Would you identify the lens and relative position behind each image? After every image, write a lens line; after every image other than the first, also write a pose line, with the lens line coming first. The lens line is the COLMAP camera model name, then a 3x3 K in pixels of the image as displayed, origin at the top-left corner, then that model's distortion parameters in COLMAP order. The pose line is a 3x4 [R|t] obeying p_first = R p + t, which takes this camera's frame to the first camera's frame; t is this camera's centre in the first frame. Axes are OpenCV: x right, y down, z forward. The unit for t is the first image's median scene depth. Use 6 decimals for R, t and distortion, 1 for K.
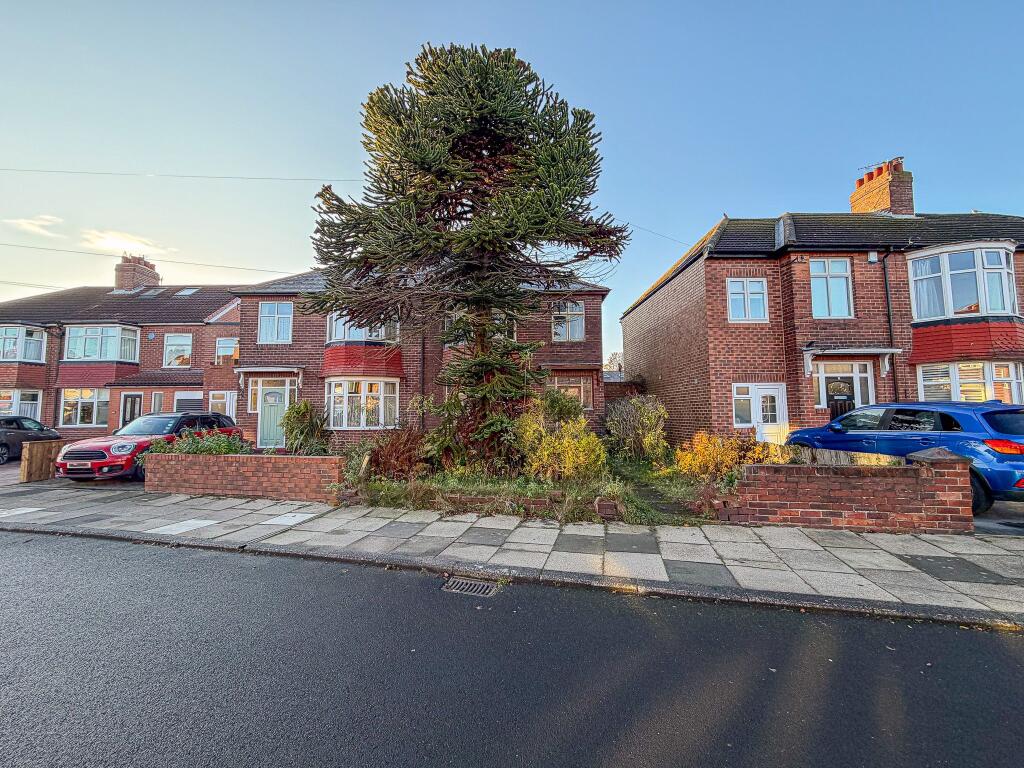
lens RADIAL K [[403.2, 0, 512.0], [0, 403.2, 384.0], [0, 0, 1]] dist [0.000088, -0.000434]
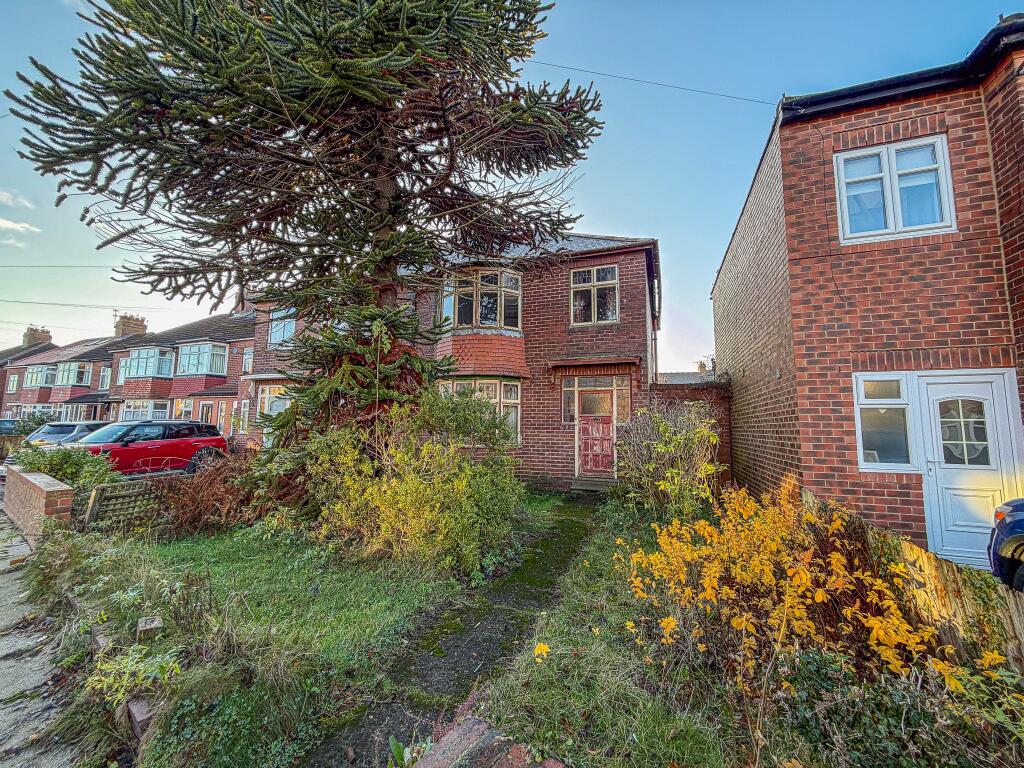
lens RADIAL K [[403.2, 0, 512.0], [0, 403.2, 384.0], [0, 0, 1]] dist [0.000088, -0.000434]
pose [[0.928532, -0.018445, -0.370793, 0.349926], [0.005539, 0.999342, -0.035842, 0.024331], [0.371210, 0.031227, 0.928024, 0.424024]]
